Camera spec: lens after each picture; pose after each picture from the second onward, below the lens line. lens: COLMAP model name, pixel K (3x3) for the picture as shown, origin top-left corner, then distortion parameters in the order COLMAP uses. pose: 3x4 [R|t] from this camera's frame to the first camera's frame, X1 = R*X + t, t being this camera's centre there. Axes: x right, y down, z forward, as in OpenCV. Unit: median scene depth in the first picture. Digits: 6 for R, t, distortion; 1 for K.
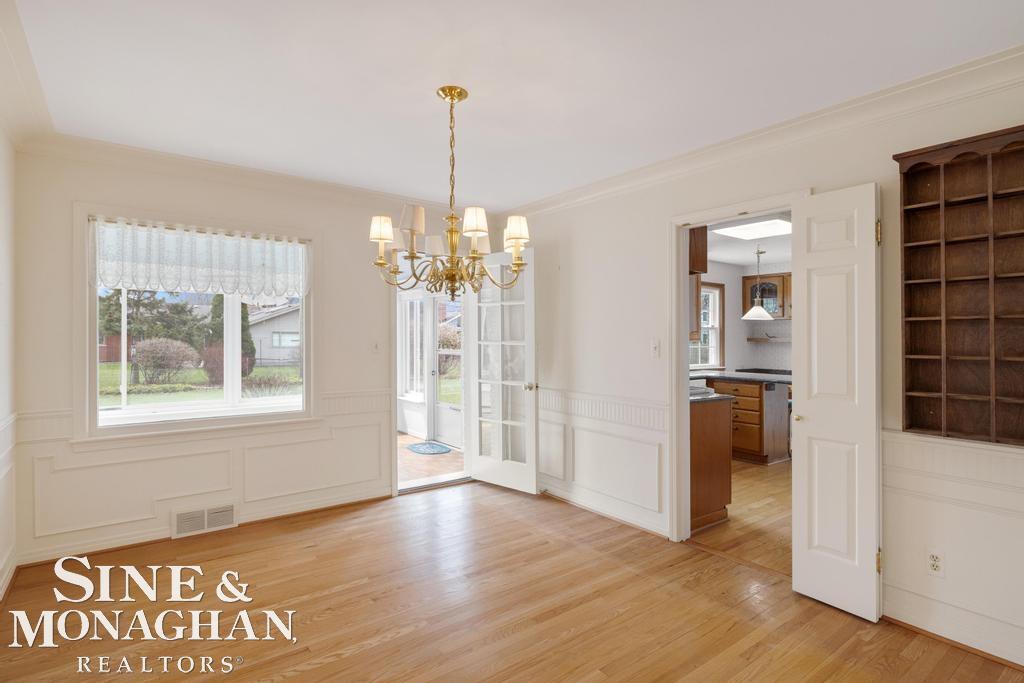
lens RADIAL K [[520.6, 0, 510.9], [0, 520.6, 341.4], [0, 0, 1]] dist [0.002271, 0.000322]
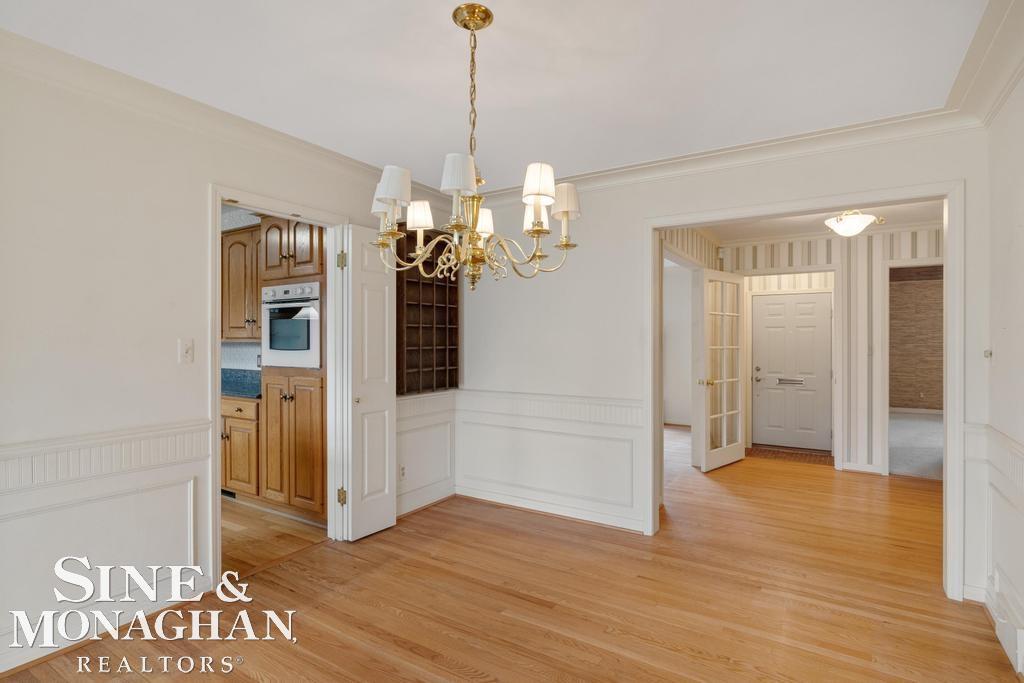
lens RADIAL K [[520.6, 0, 510.5], [0, 520.6, 338.8], [0, 0, 1]] dist [0.002271, 0.000322]
pose [[-0.348728, -0.004425, 0.937213, -0.817430], [-0.000771, 0.999990, 0.004434, -0.009001], [-0.937224, 0.000823, -0.348728, 1.184598]]
